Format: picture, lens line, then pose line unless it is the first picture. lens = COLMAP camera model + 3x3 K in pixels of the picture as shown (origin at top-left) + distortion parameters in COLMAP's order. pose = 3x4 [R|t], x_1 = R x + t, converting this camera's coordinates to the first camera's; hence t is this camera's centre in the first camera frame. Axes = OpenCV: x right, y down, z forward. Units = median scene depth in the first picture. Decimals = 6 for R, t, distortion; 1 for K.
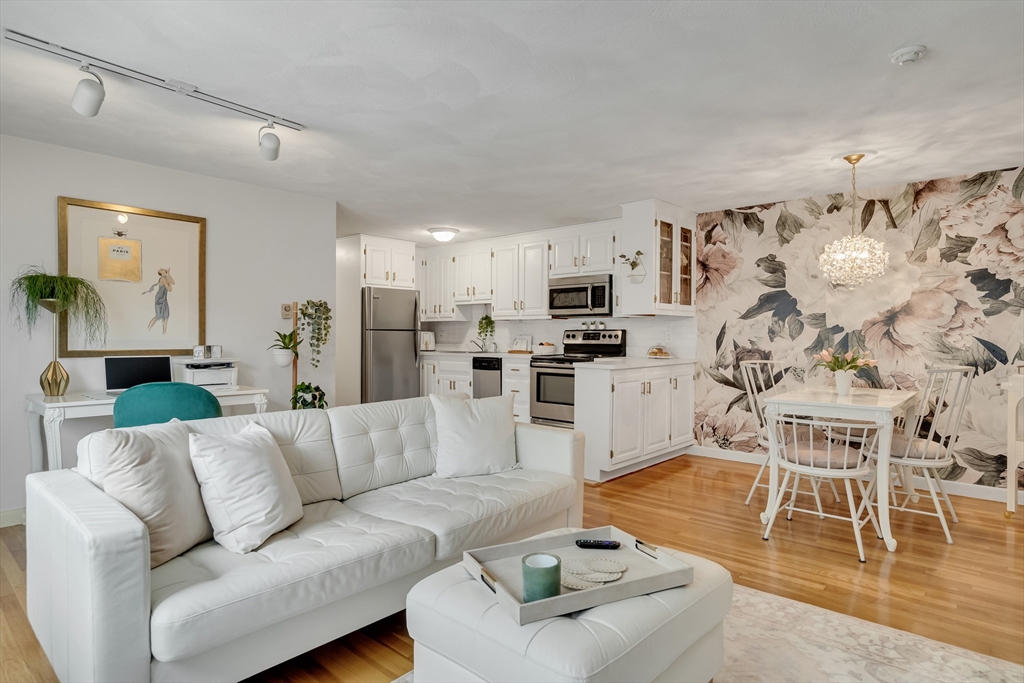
lens RADIAL K [[562.2, 0, 512.0], [0, 562.2, 341.5], [0, 0, 1]] dist [0.003749, 0.001014]
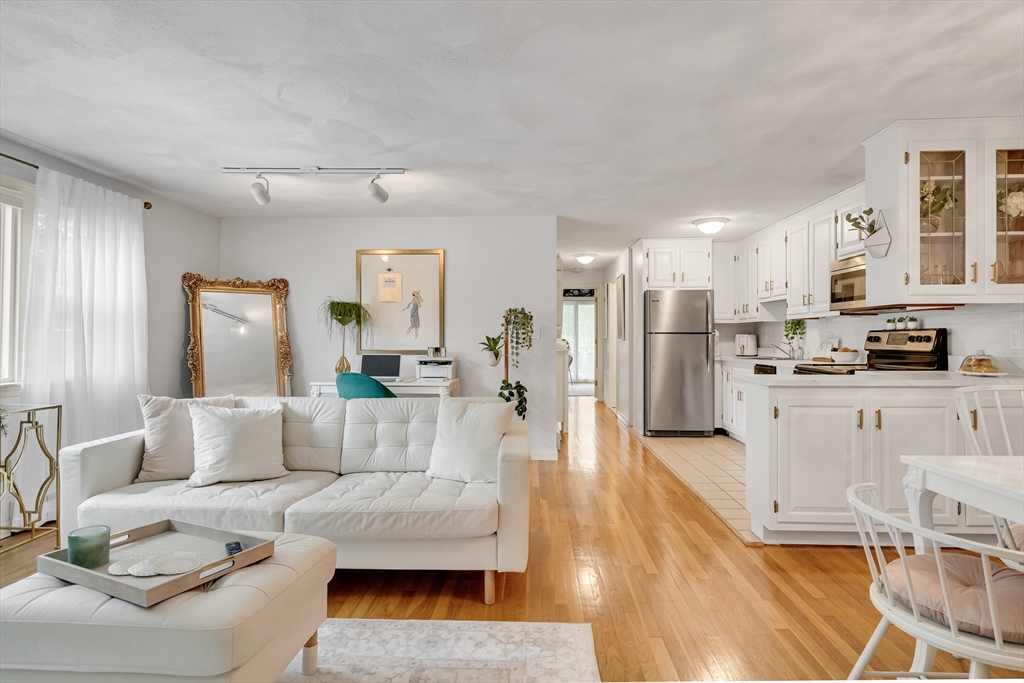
lens RADIAL K [[537.2, 0, 513.2], [0, 537.2, 334.6], [0, 0, 1]] dist [0.003006, 0.001103]
pose [[0.636474, -0.009756, -0.771236, 0.396887], [-0.004810, 0.999850, -0.016618, -0.001668], [0.771283, 0.014287, 0.636332, 0.256213]]
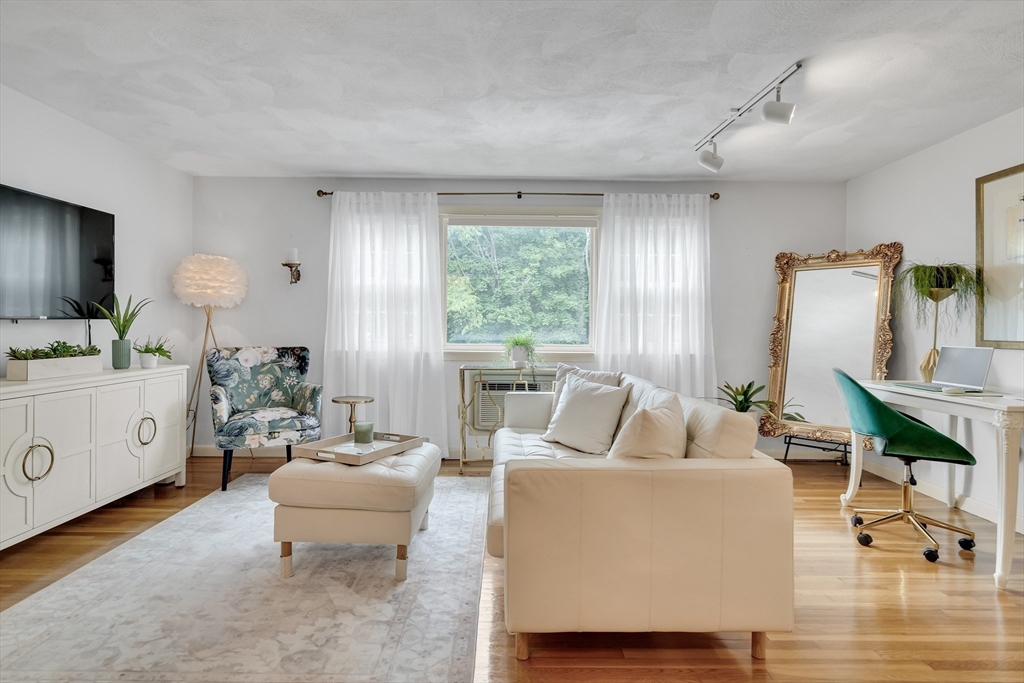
lens RADIAL K [[584.3, 0, 509.5], [0, 584.3, 328.6], [0, 0, 1]] dist [0.002366, 0.000895]
pose [[-0.743067, -0.009949, -0.669143, 0.294620], [-0.018937, 0.999802, 0.006165, 0.004134], [0.668949, 0.017253, -0.743108, 0.790332]]
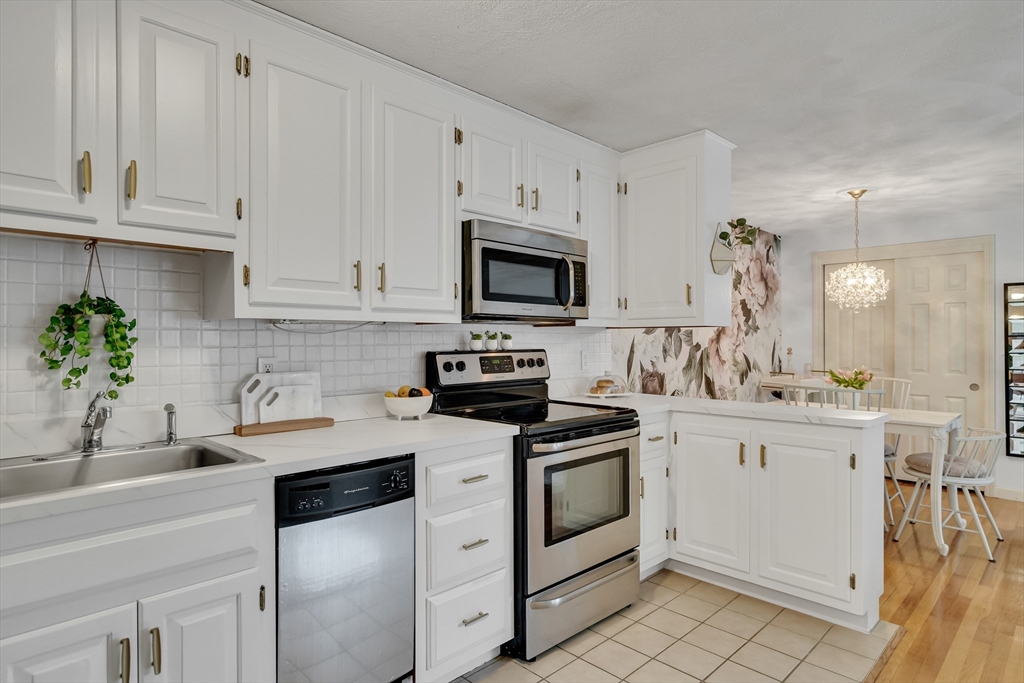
lens RADIAL K [[562.2, 0, 512.0], [0, 562.2, 341.5], [0, 0, 1]] dist [0.003749, 0.001014]
pose [[0.061126, -0.007463, 0.998102, -0.361154], [0.010087, 0.999926, 0.006859, -0.035420], [-0.998079, 0.009649, 0.061197, 1.093438]]
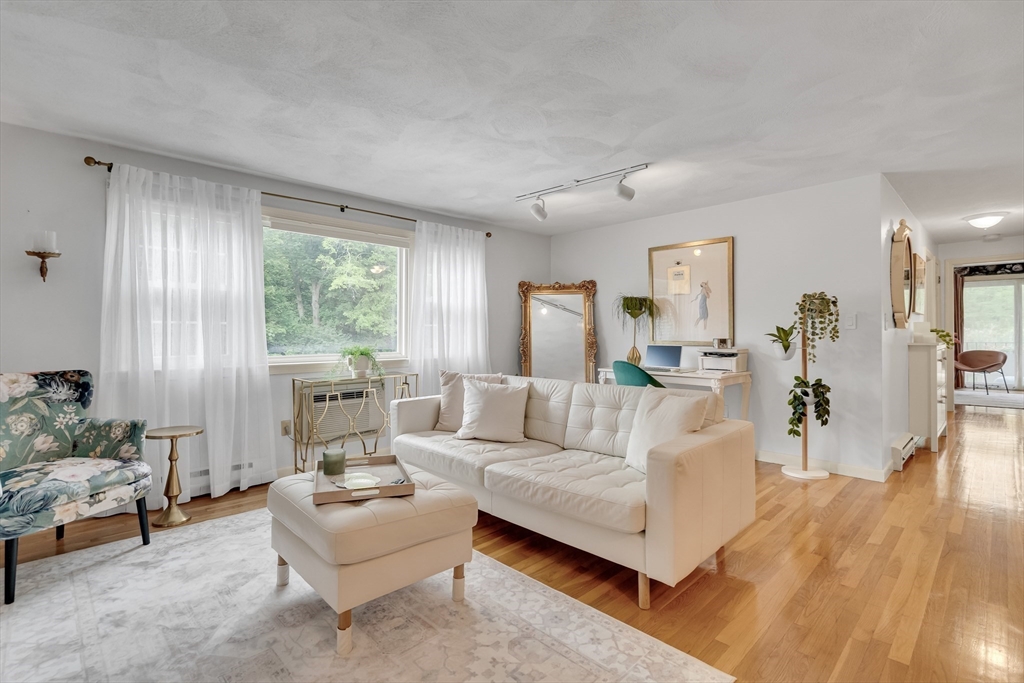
lens RADIAL K [[482.5, 0, 509.5], [0, 482.5, 331.9], [0, 0, 1]] dist [0.000171, 0.000900]
pose [[-0.067929, -0.007653, -0.997661, 0.422422], [-0.006378, 0.999953, -0.007237, 0.002315], [0.997670, 0.005871, -0.067974, 0.446458]]
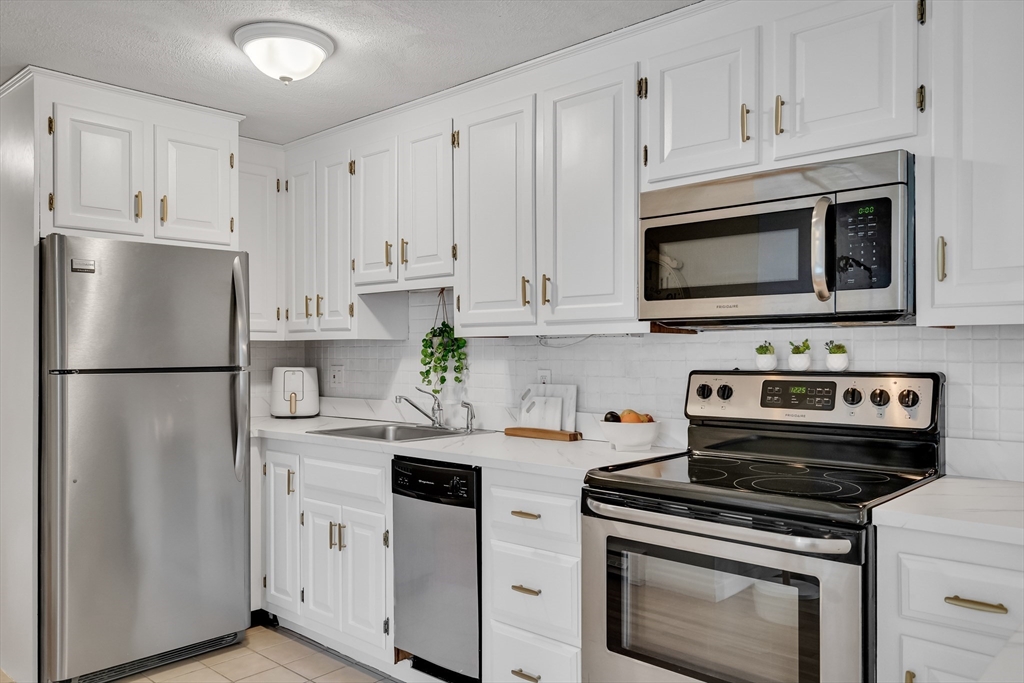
lens RADIAL K [[770.2, 0, 512.7], [0, 770.2, 354.0], [0, 0, 1]] dist [0.006164, 0.001086]
pose [[0.999867, -0.006459, -0.015001, 0.006058], [0.006353, 0.999955, -0.007093, -0.031650], [0.015046, 0.006997, 0.999862, 0.698980]]
